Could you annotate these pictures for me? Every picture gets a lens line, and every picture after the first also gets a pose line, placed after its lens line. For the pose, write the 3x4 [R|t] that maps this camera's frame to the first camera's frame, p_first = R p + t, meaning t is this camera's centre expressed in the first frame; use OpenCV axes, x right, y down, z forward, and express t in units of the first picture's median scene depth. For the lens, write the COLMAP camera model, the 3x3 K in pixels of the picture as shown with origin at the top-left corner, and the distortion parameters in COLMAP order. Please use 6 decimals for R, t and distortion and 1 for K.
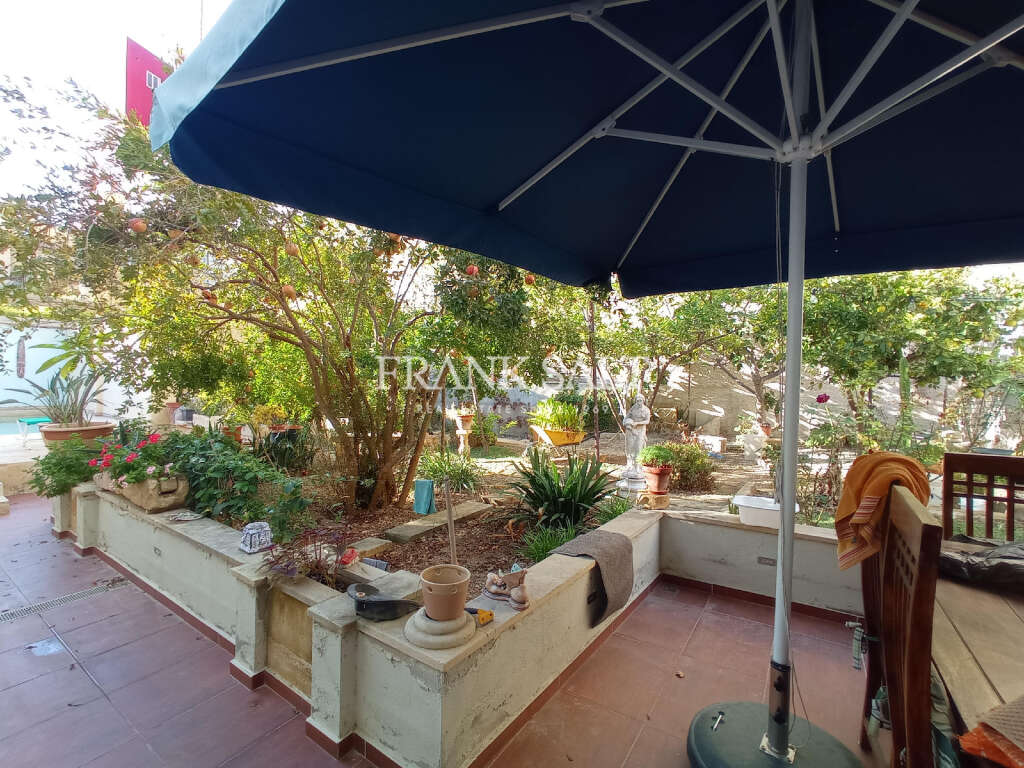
lens RADIAL K [[463.1, 0, 513.2], [0, 463.1, 387.8], [0, 0, 1]] dist [-0.054106, 0.026287]
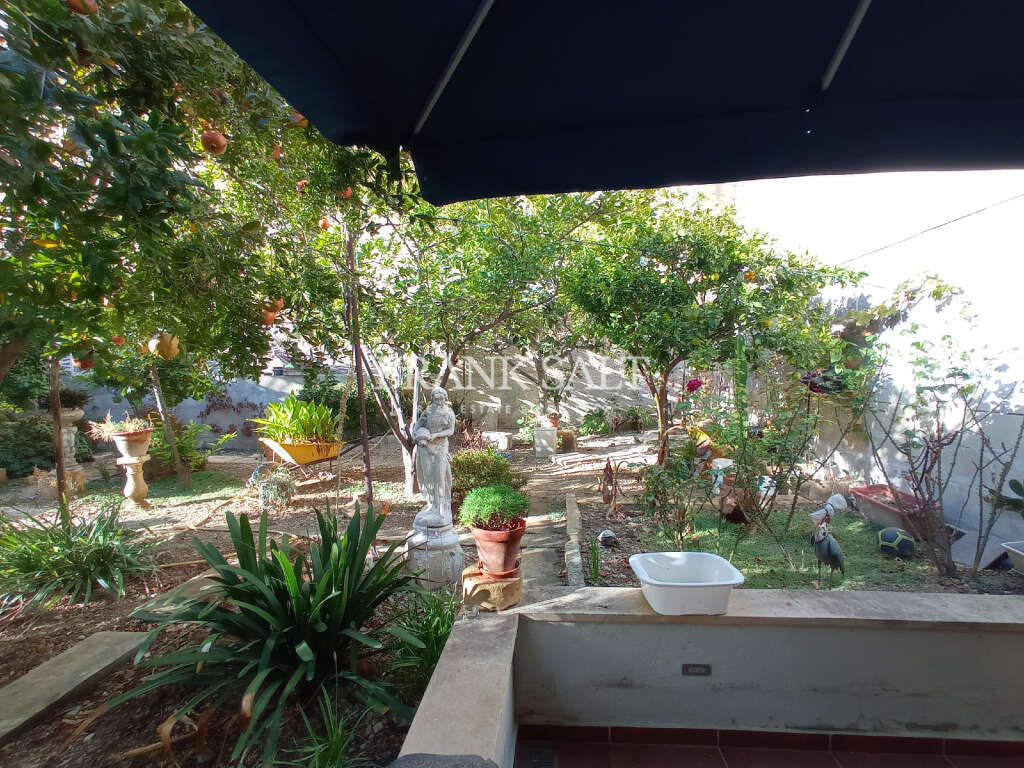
lens RADIAL K [[463.1, 0, 513.2], [0, 463.1, 387.8], [0, 0, 1]] dist [-0.054106, 0.026287]
pose [[0.867670, -0.035606, 0.495864, 0.033547], [0.025991, 0.999317, 0.026277, 0.000105], [-0.496461, -0.009912, 0.868002, 0.256410]]
